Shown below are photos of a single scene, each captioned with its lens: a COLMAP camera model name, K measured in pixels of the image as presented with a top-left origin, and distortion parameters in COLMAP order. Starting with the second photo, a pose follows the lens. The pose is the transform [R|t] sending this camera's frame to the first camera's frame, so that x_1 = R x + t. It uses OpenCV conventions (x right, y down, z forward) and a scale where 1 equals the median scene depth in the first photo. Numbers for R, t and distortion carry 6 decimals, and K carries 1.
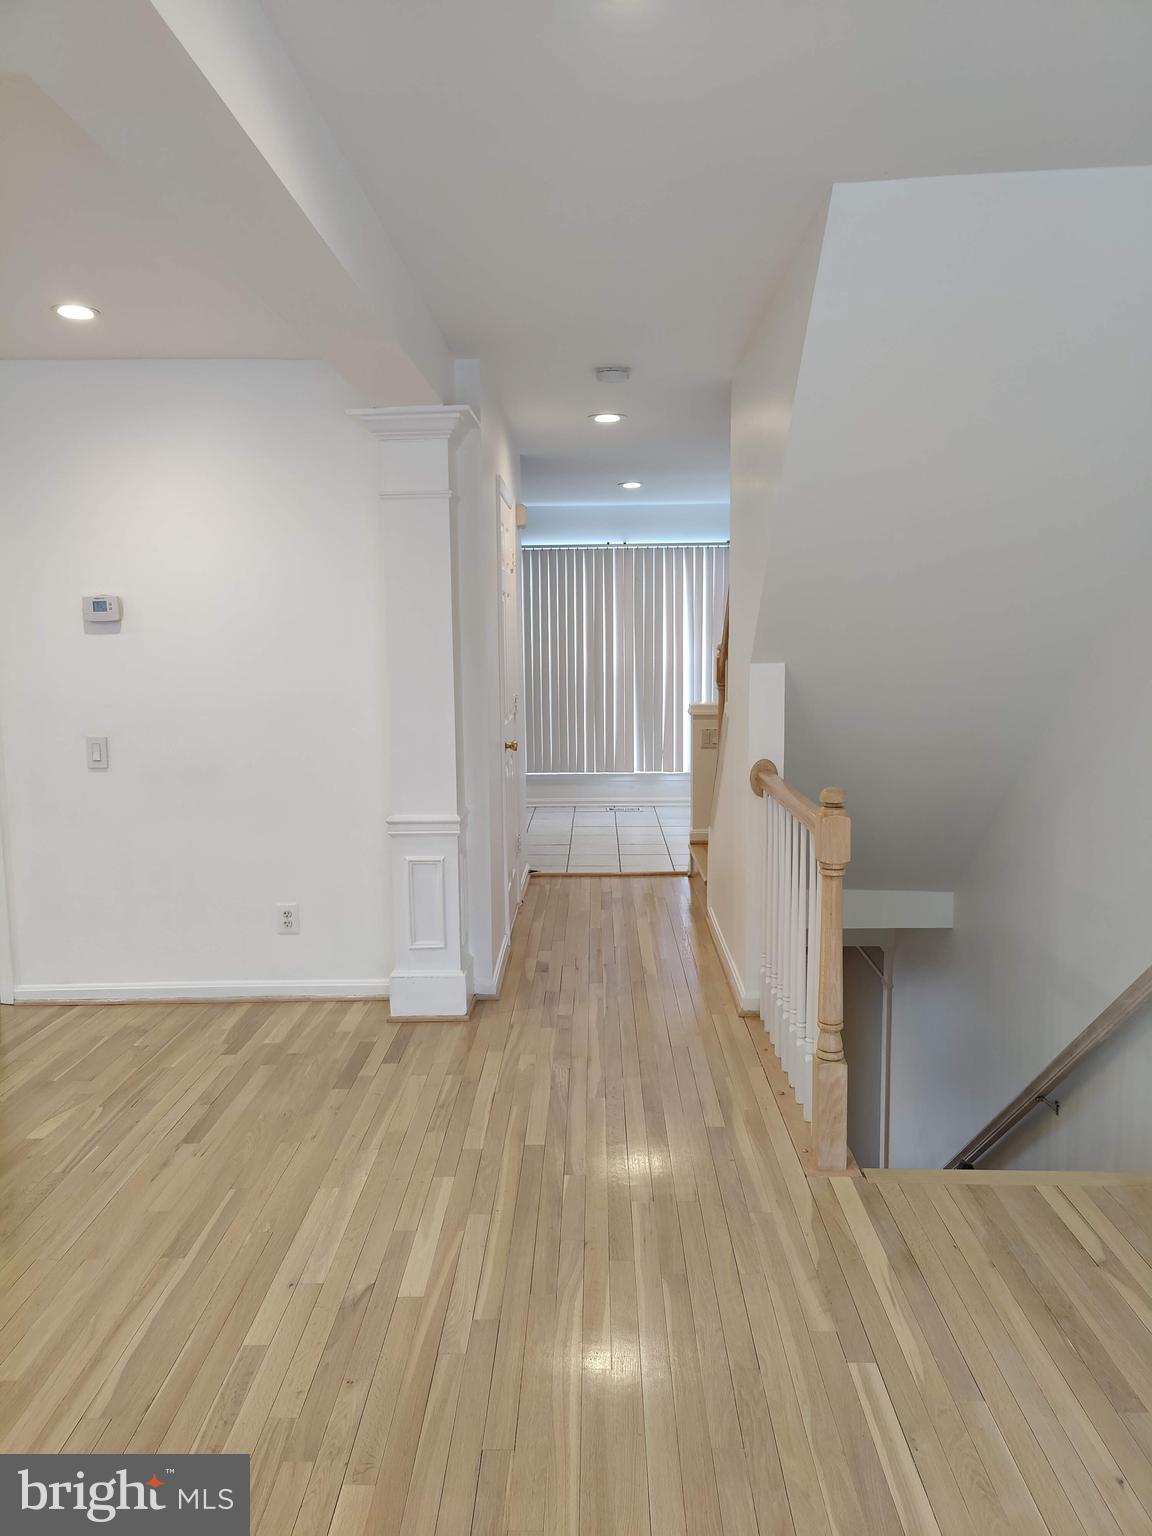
lens RADIAL K [[1041.3, 0, 572.1], [0, 1041.3, 763.2], [0, 0, 1]] dist [0.046807, -0.034891]
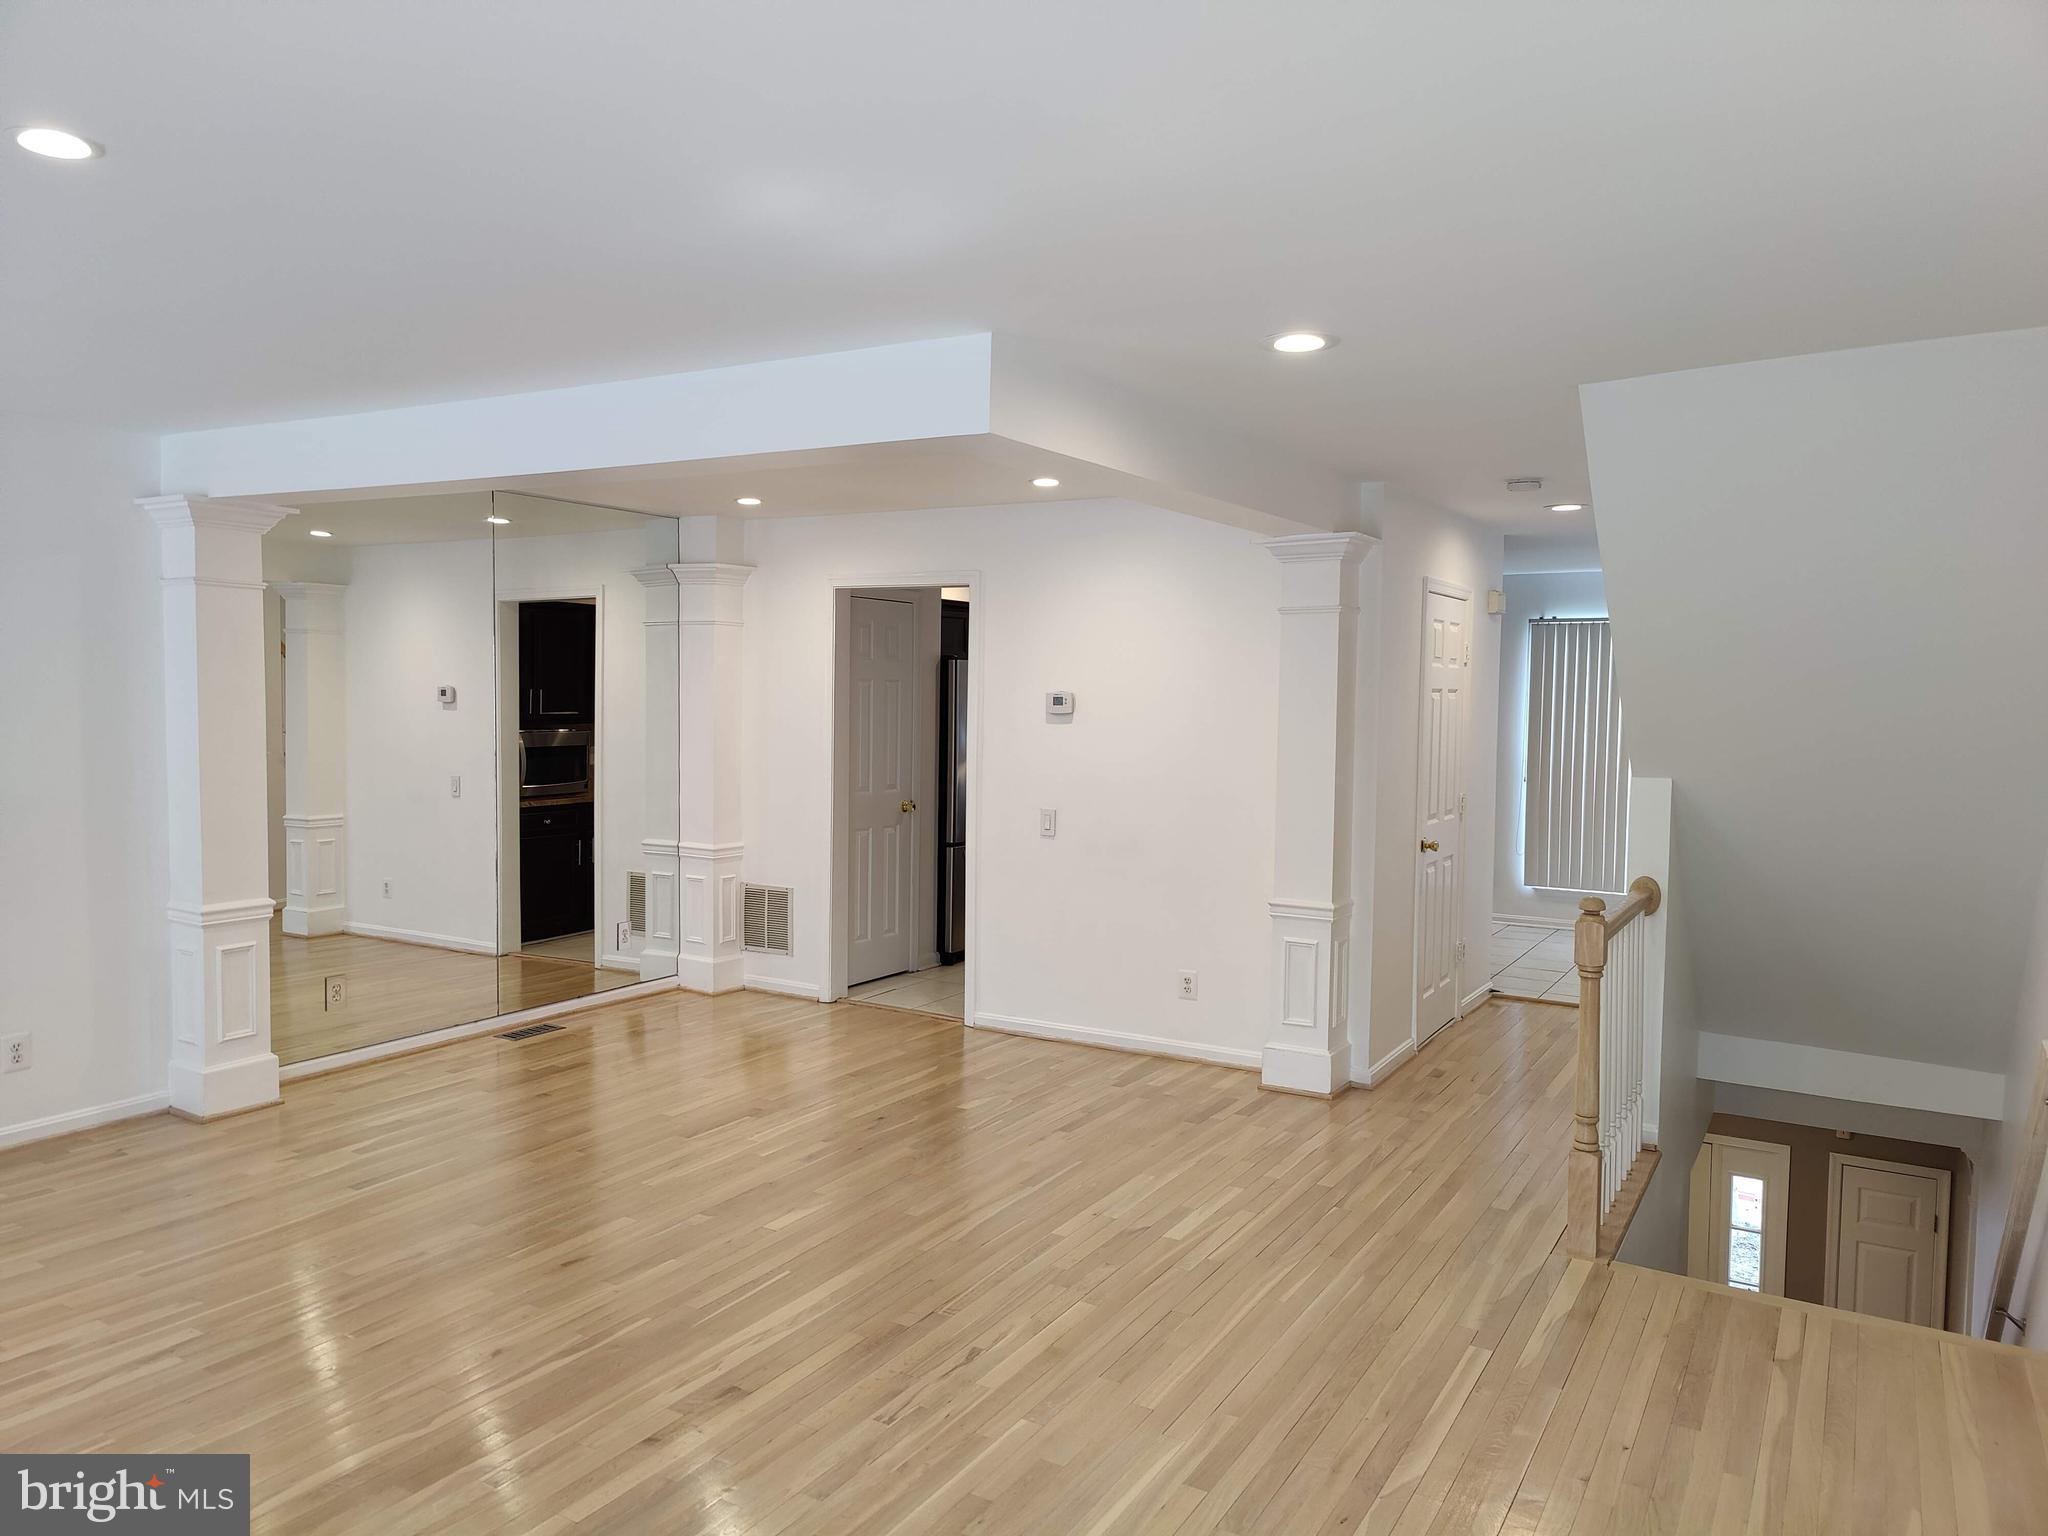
lens RADIAL K [[1435.4, 0, 1030.2], [0, 1435.4, 767.6], [0, 0, 1]] dist [0.037904, -0.036525]
pose [[0.867382, 0.049140, -0.495210, 0.371134], [-0.082912, 0.995474, -0.046443, 0.005935], [0.490687, 0.081343, 0.867531, -0.474922]]
